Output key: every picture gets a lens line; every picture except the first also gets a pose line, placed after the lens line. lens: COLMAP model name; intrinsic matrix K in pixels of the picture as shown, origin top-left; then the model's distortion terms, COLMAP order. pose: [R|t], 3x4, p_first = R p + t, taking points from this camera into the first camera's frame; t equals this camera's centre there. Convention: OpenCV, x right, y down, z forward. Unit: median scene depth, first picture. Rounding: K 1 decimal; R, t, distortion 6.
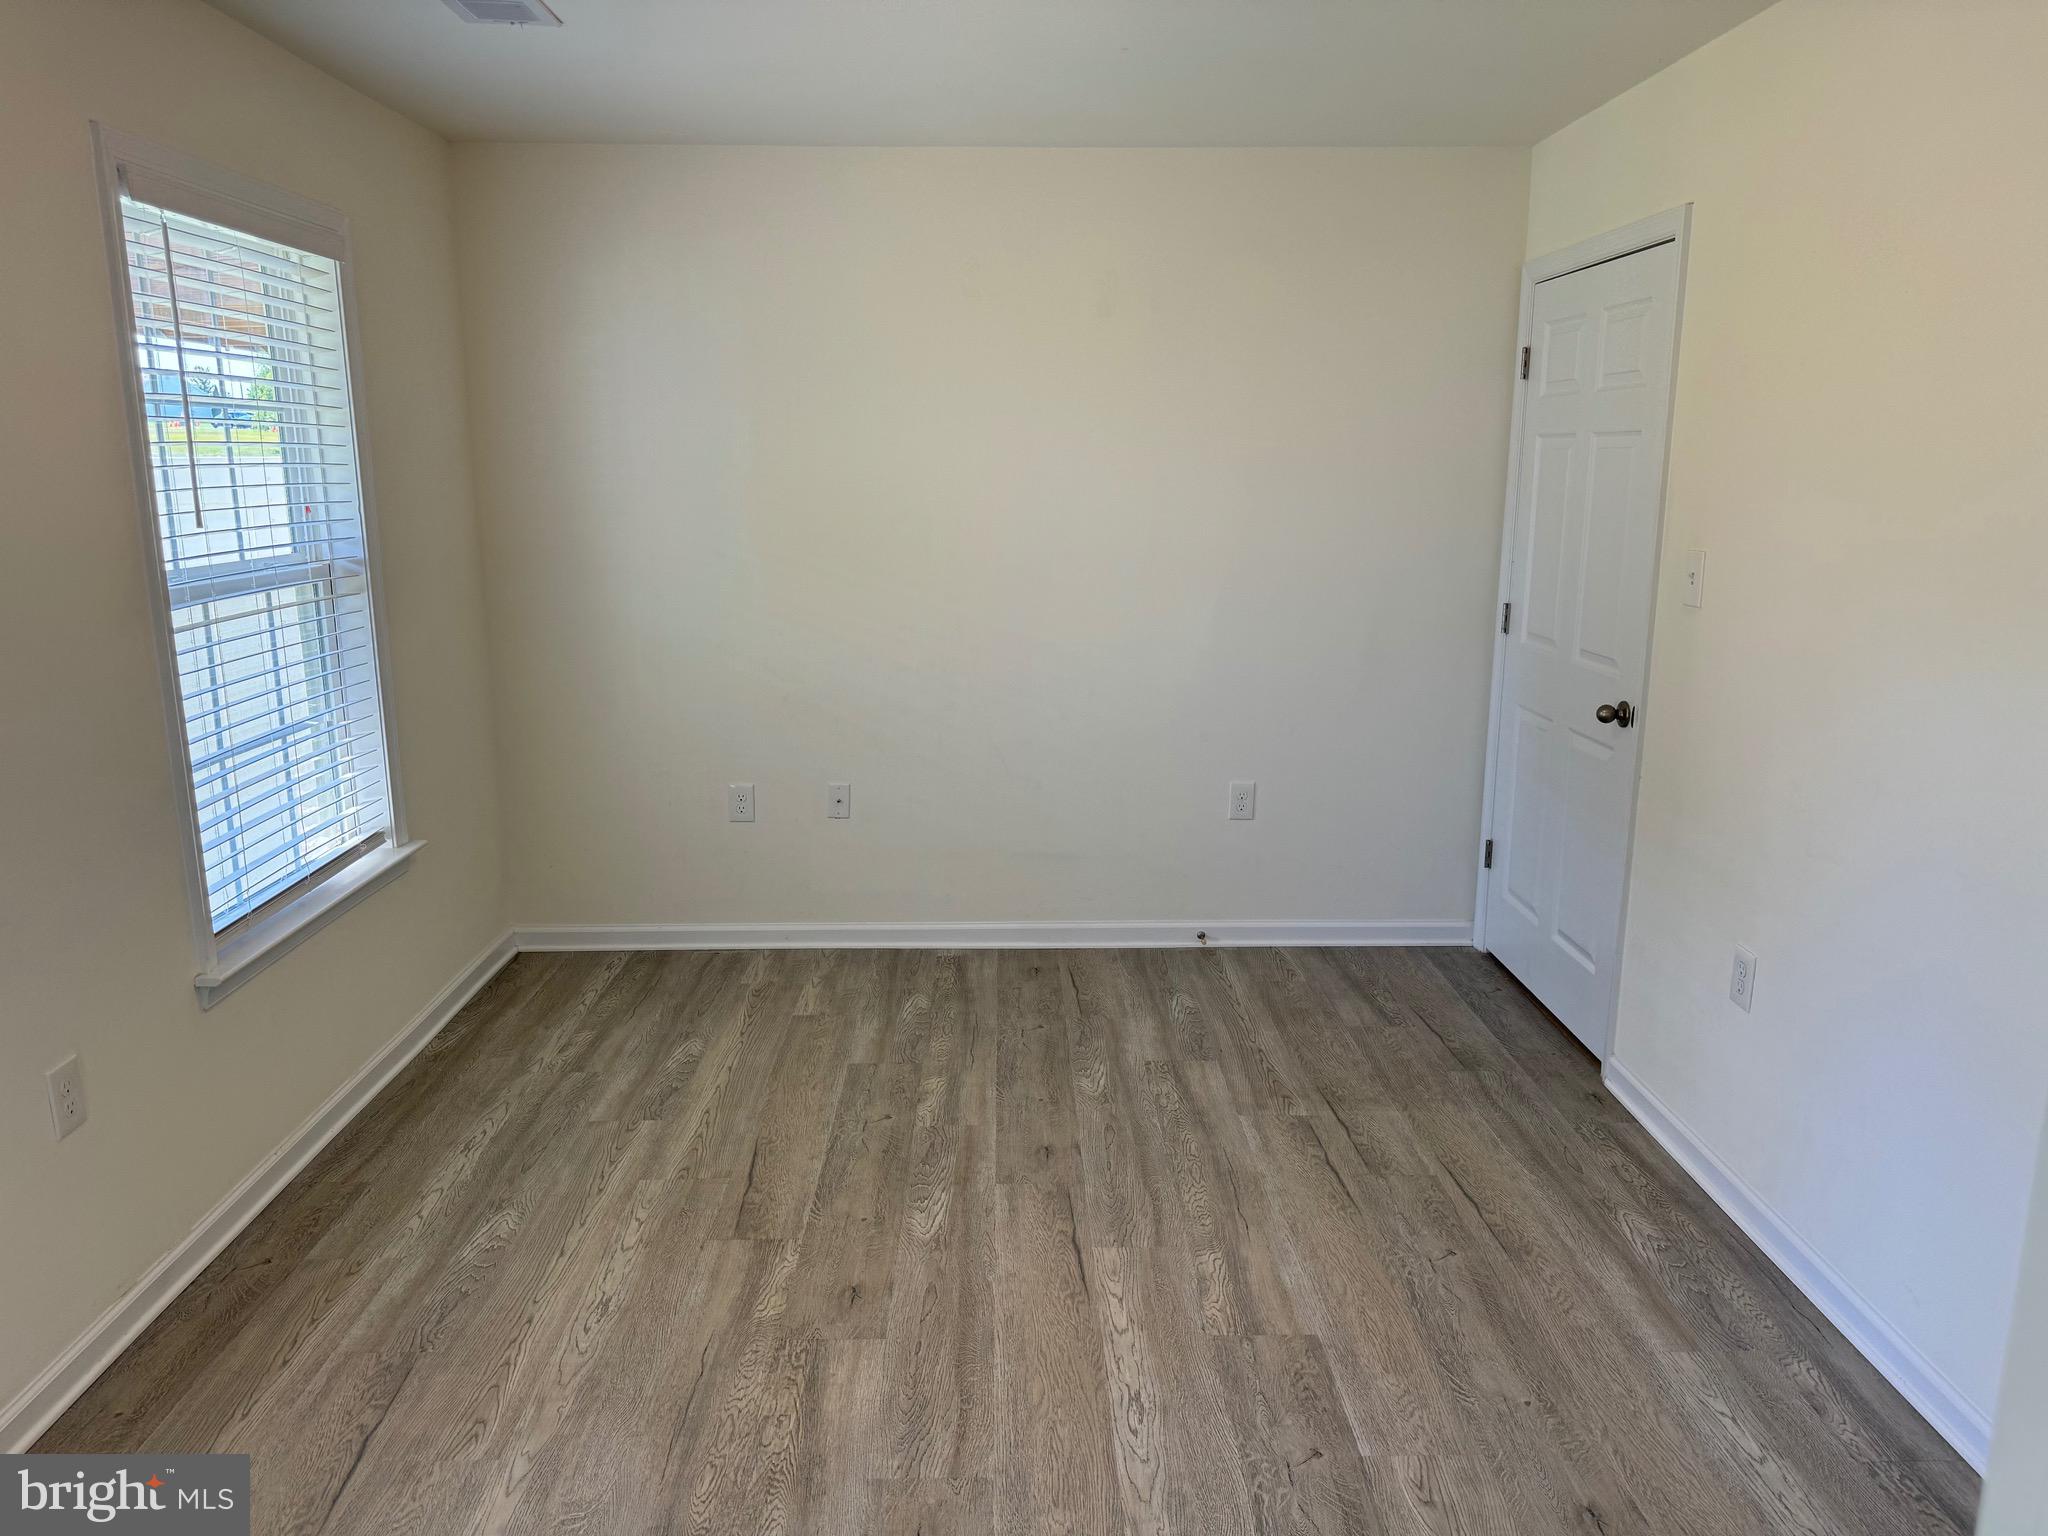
lens RADIAL K [[1443.1, 0, 1024.0], [0, 1443.1, 768.0], [0, 0, 1]] dist [0.085163, -0.105824]
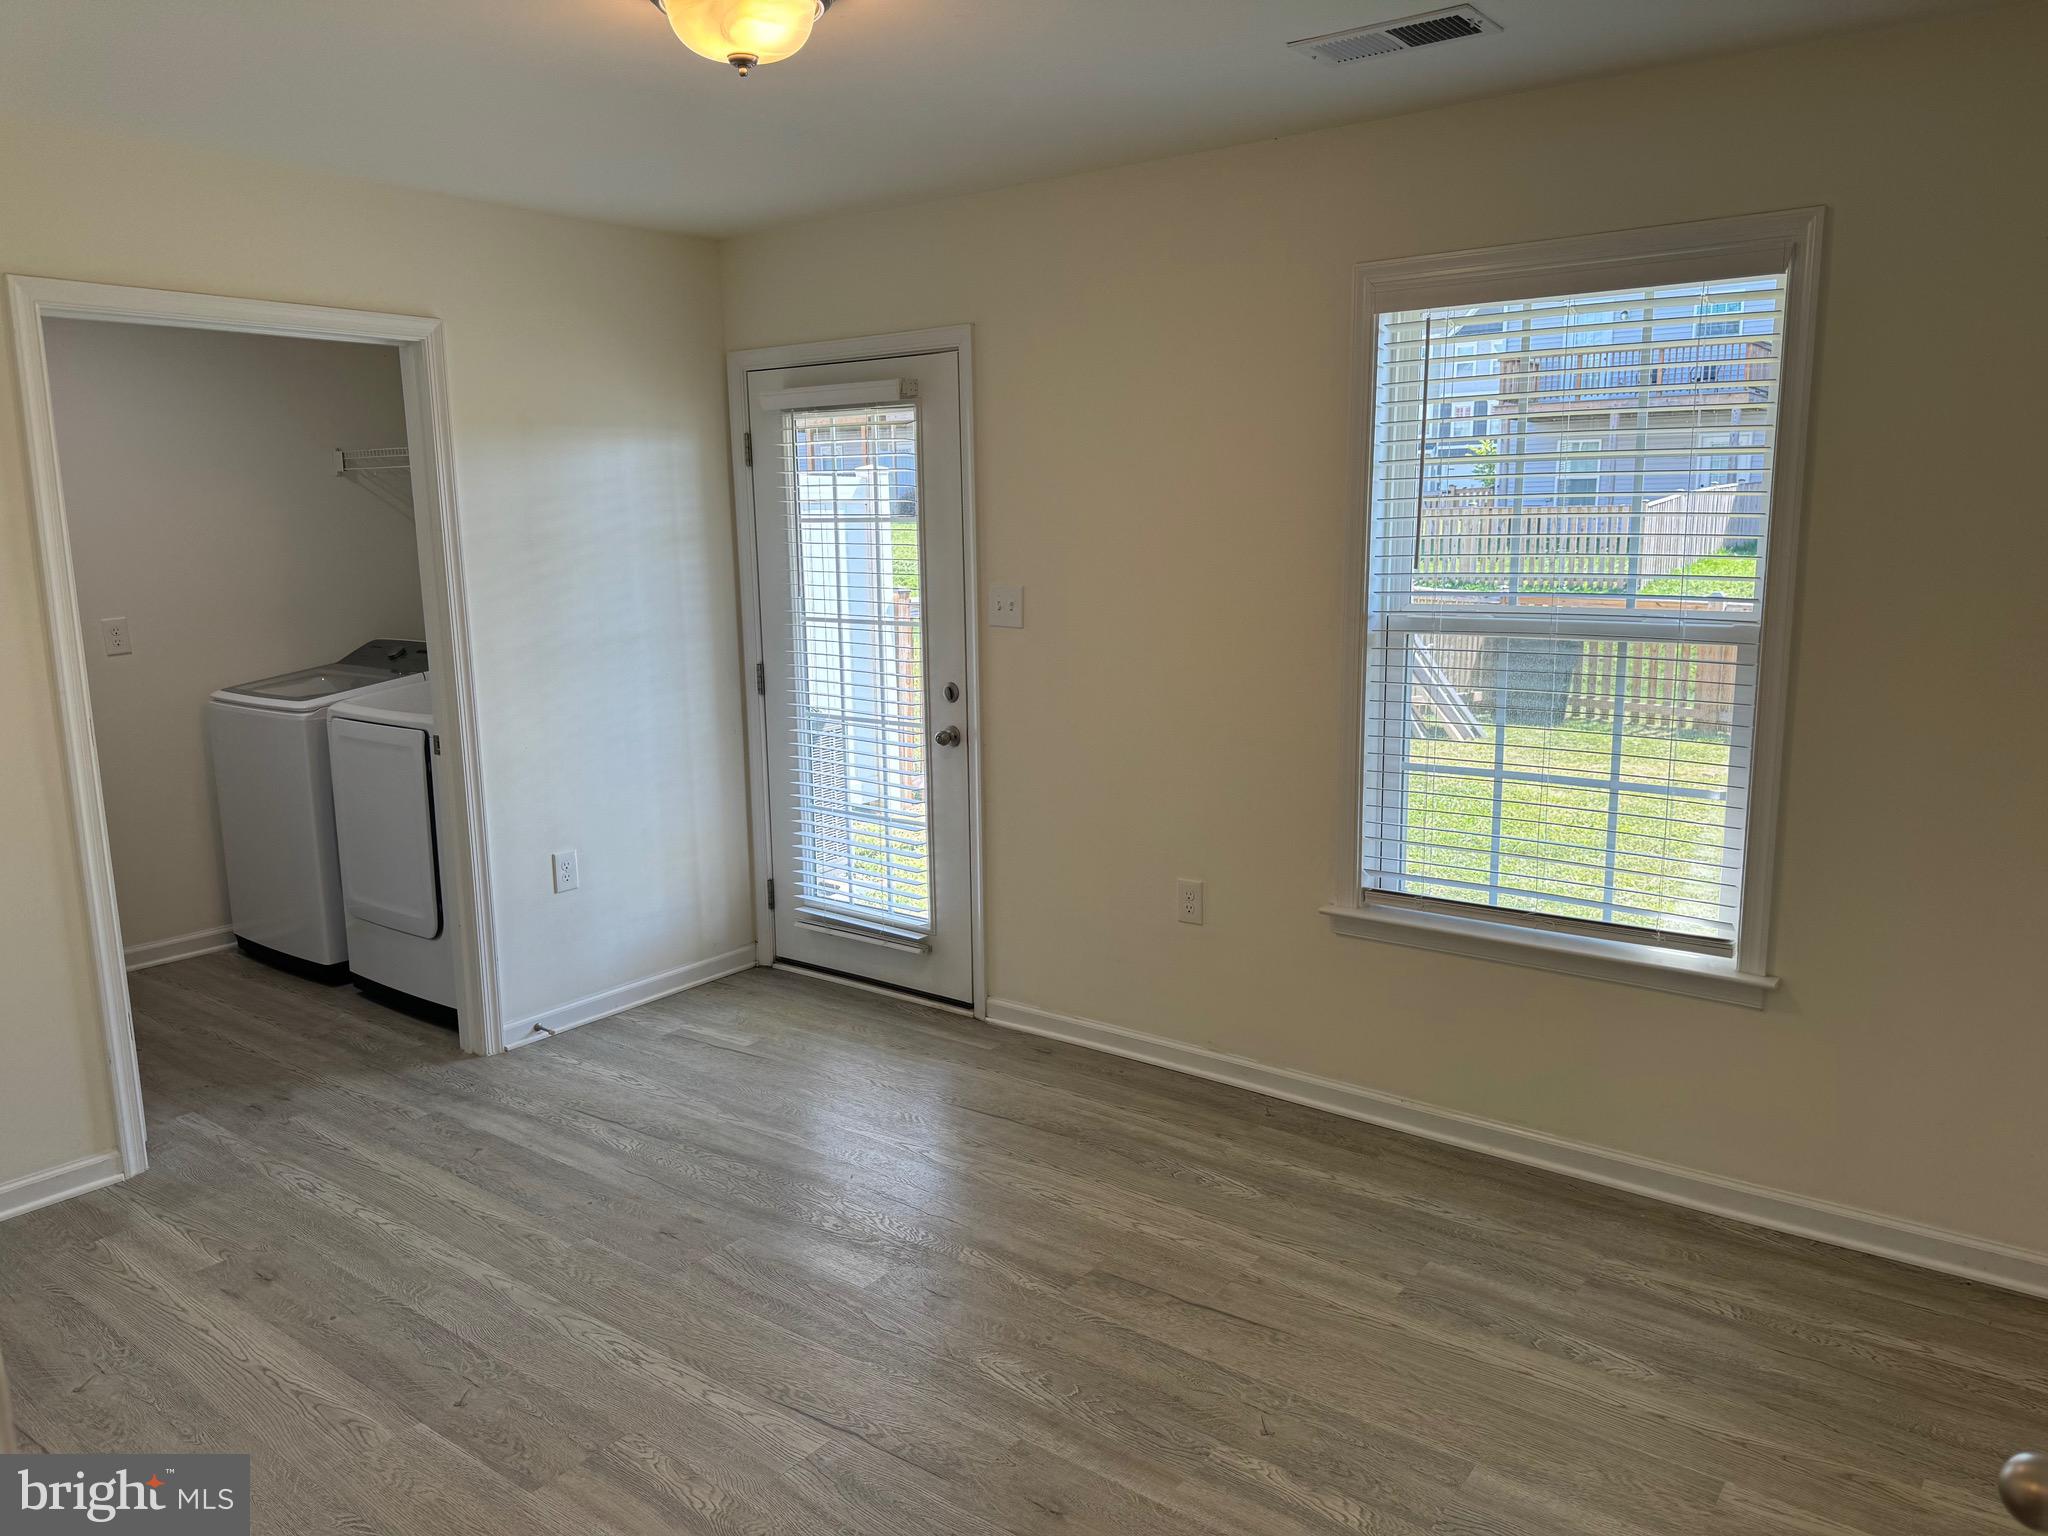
lens RADIAL K [[1439.8, 0, 1024.0], [0, 1439.8, 768.0], [0, 0, 1]] dist [0.027240, -0.001376]
pose [[-0.609583, 0.159277, -0.776556, 0.542544], [-0.148480, 0.939329, 0.309217, -0.305500], [0.778692, 0.303797, -0.548950, 1.344492]]
